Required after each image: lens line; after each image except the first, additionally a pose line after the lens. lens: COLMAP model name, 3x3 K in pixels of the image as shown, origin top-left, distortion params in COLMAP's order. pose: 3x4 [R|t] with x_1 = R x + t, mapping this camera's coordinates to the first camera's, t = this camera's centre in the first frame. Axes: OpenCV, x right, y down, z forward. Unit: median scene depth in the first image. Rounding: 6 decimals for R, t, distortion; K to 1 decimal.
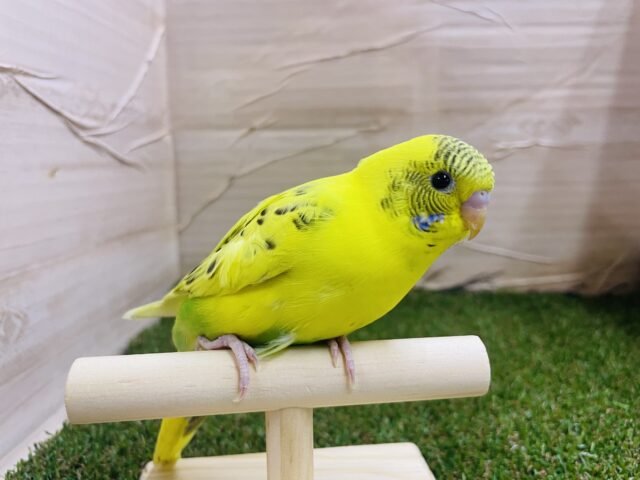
lens RADIAL K [[493.1, 0, 320.0], [0, 493.1, 240.0], [0, 0, 1]] dist [-0.000166, 0.000056]
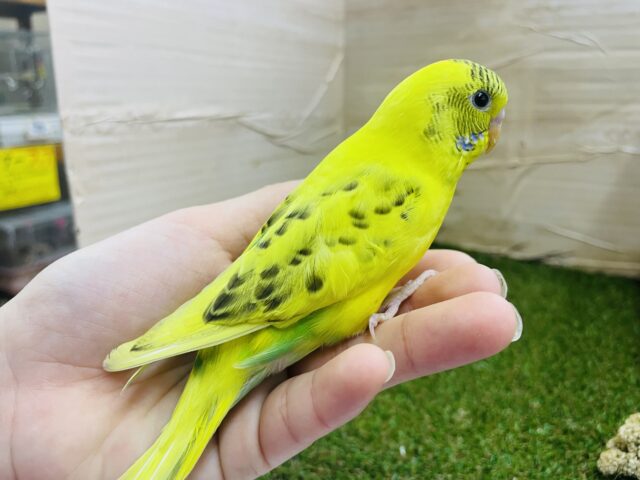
lens RADIAL K [[493.1, 0, 320.0], [0, 493.1, 240.0], [0, 0, 1]] dist [-0.000166, 0.000056]
pose [[0.875831, 0.146916, -0.459713, 0.388979], [-0.089162, 0.985399, 0.145046, -0.091769], [0.474311, -0.086047, 0.876142, -0.387519]]
